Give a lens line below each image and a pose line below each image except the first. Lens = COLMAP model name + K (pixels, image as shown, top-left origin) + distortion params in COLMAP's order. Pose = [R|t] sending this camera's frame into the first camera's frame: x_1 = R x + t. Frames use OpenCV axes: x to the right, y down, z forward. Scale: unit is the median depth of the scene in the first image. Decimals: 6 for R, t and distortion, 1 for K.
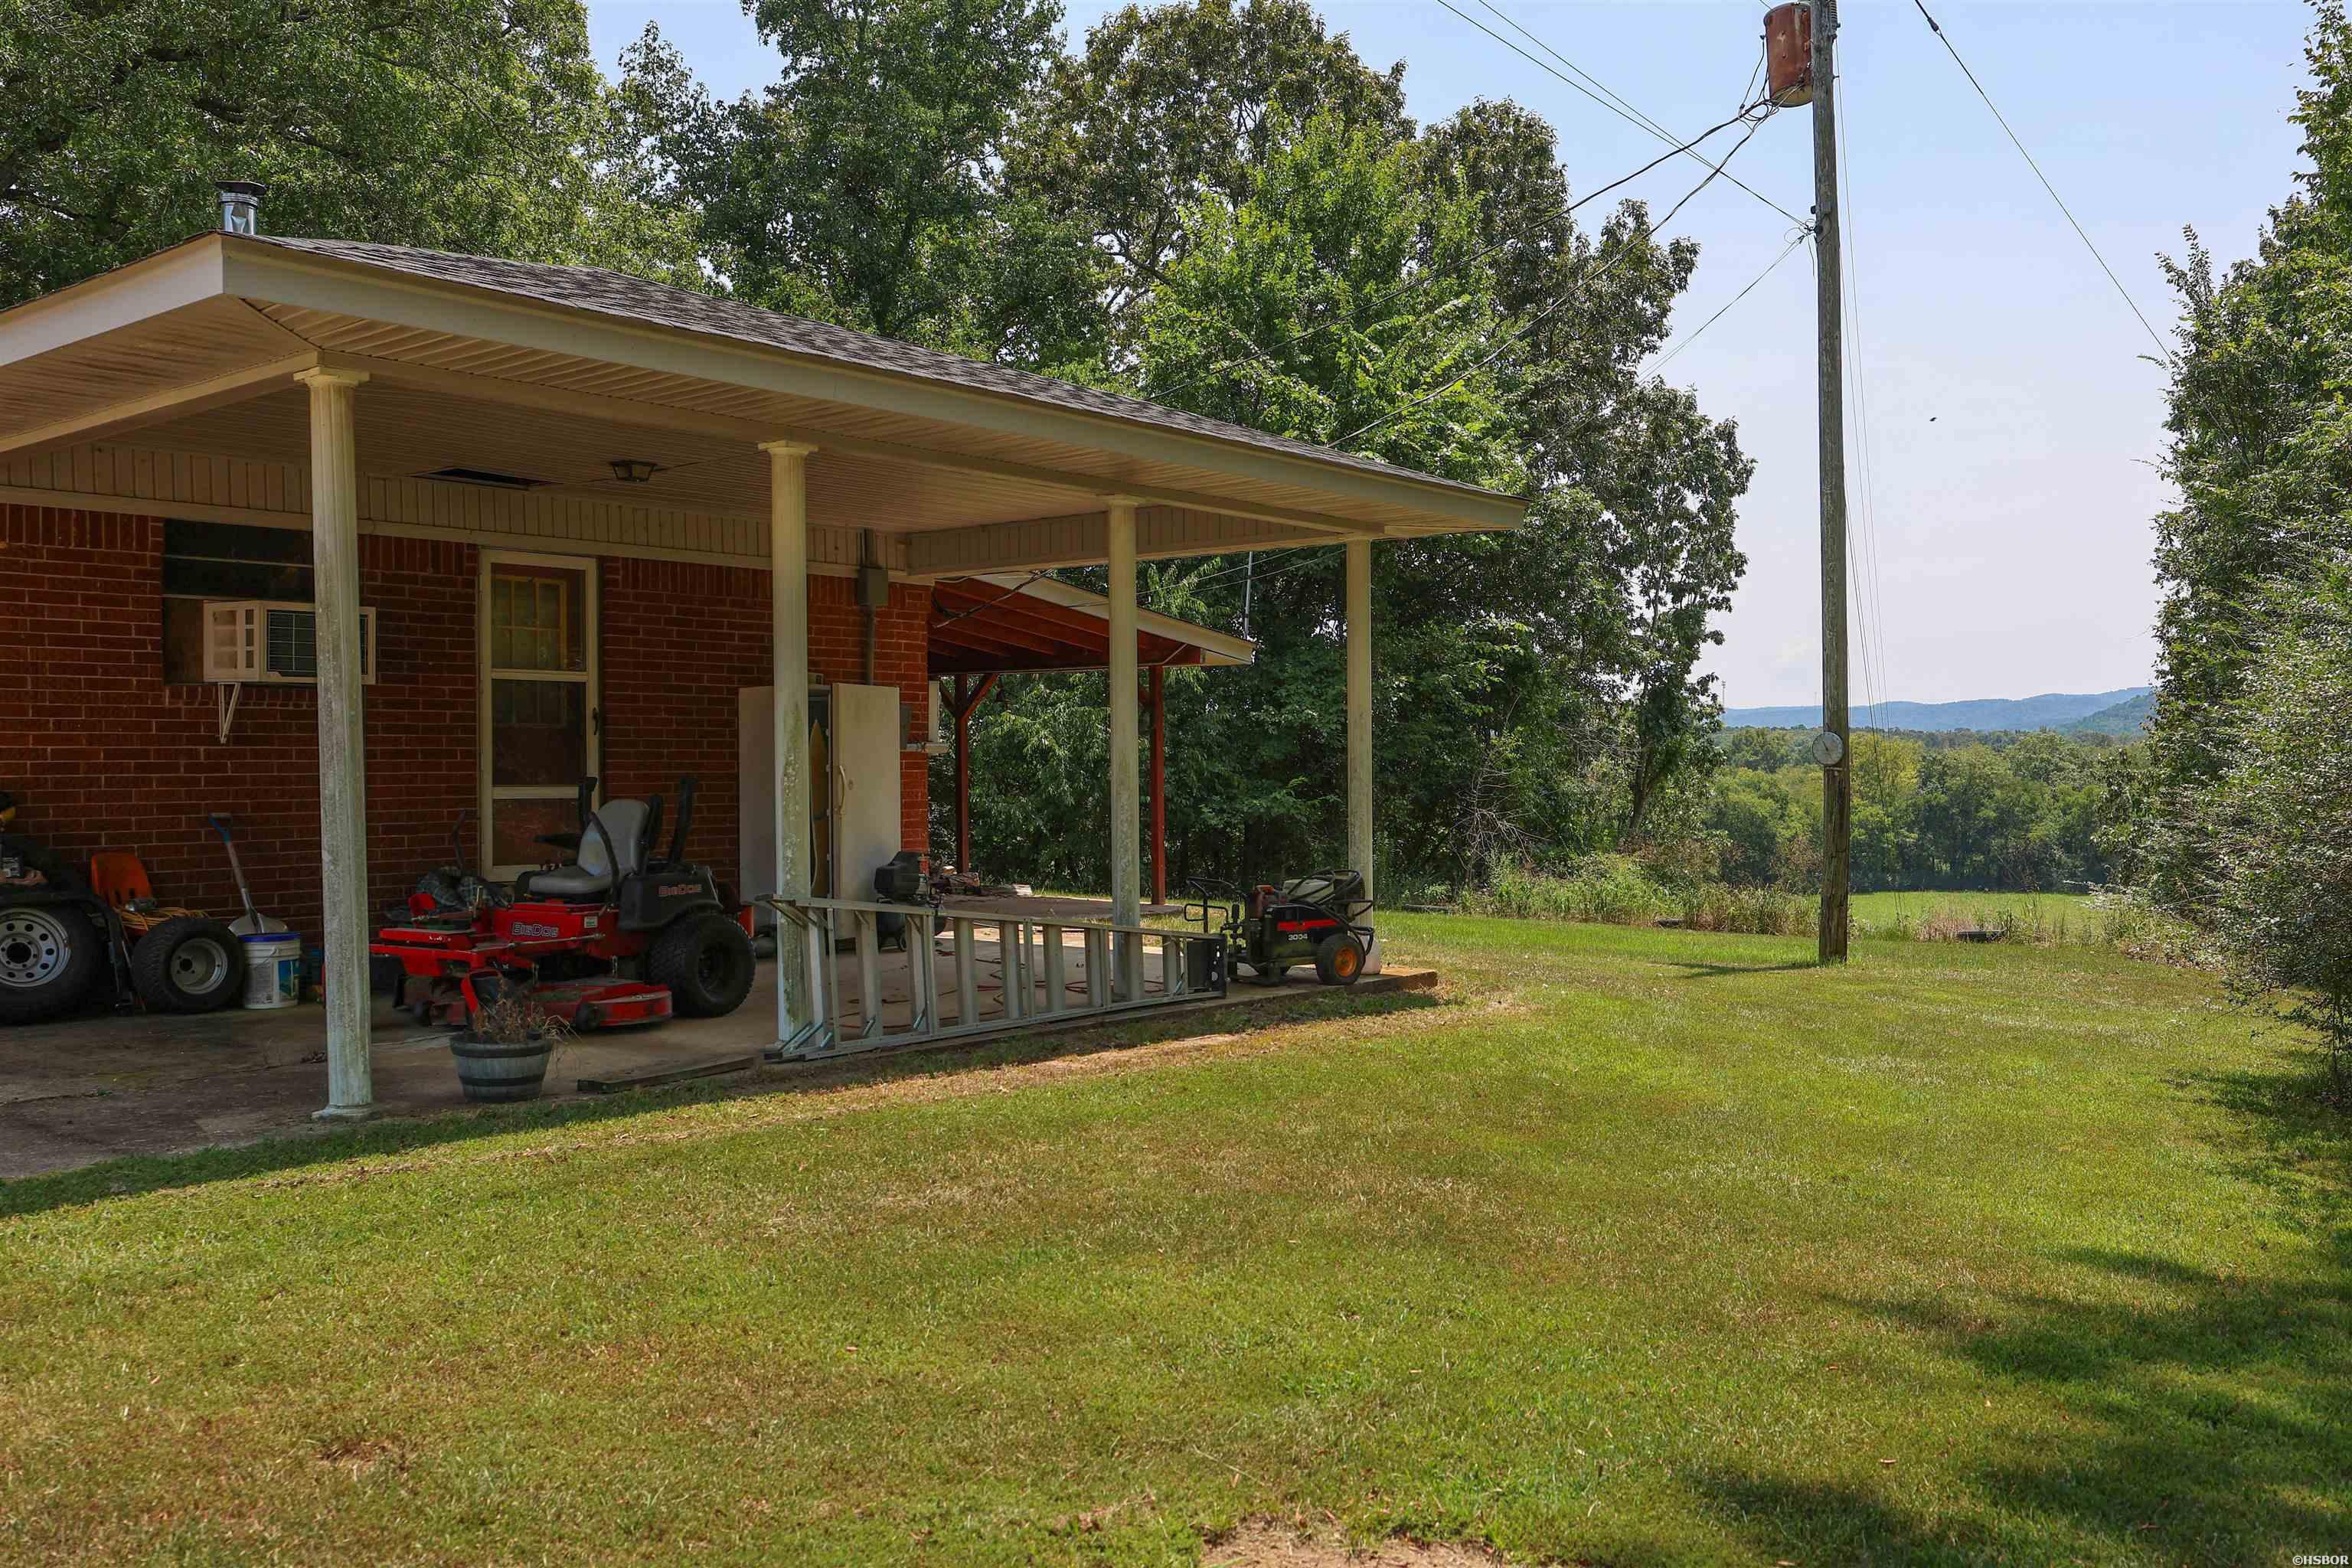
lens RADIAL K [[1941.6, 0, 1167.7], [0, 1941.6, 777.1], [0, 0, 1]] dist [0.012586, 0.000629]
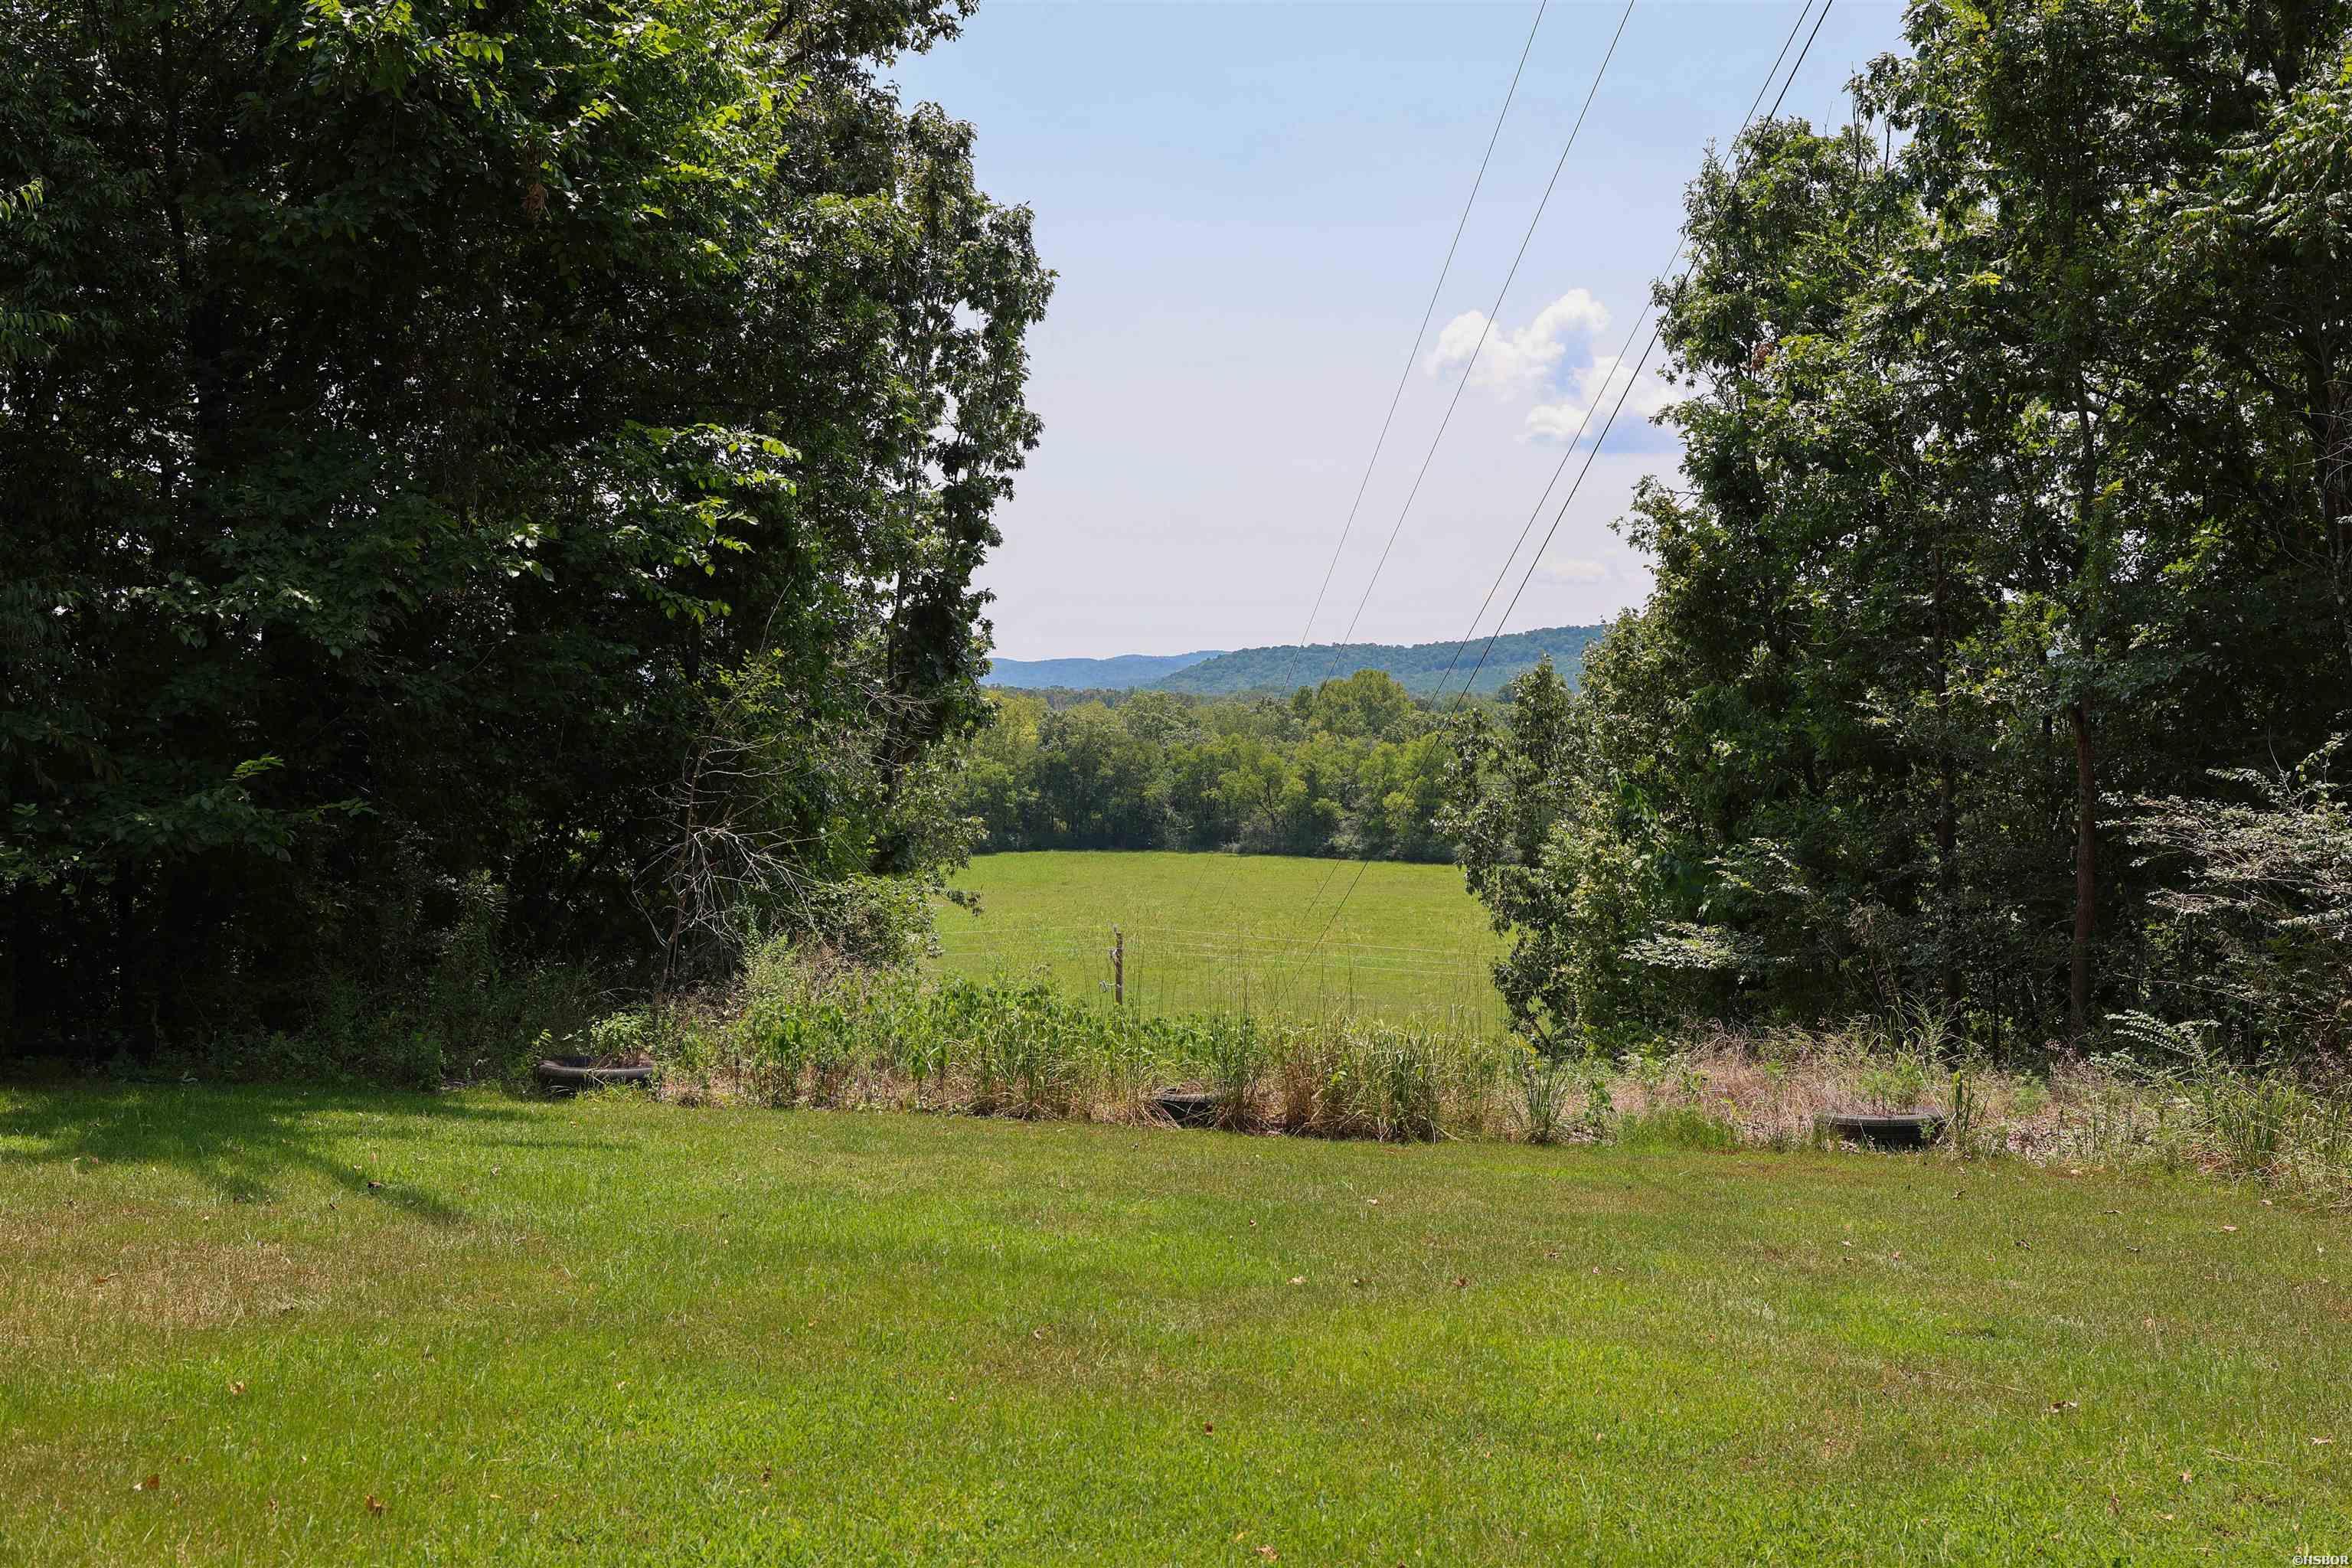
lens RADIAL K [[2103.8, 0, 1163.4], [0, 2103.8, 771.3], [0, 0, 1]] dist [0.003017, -0.001220]
pose [[0.910075, 0.000261, 0.414444, 0.033353], [-0.007977, 0.999826, 0.016885, -0.003322], [-0.414367, -0.018672, 0.909918, 0.311855]]
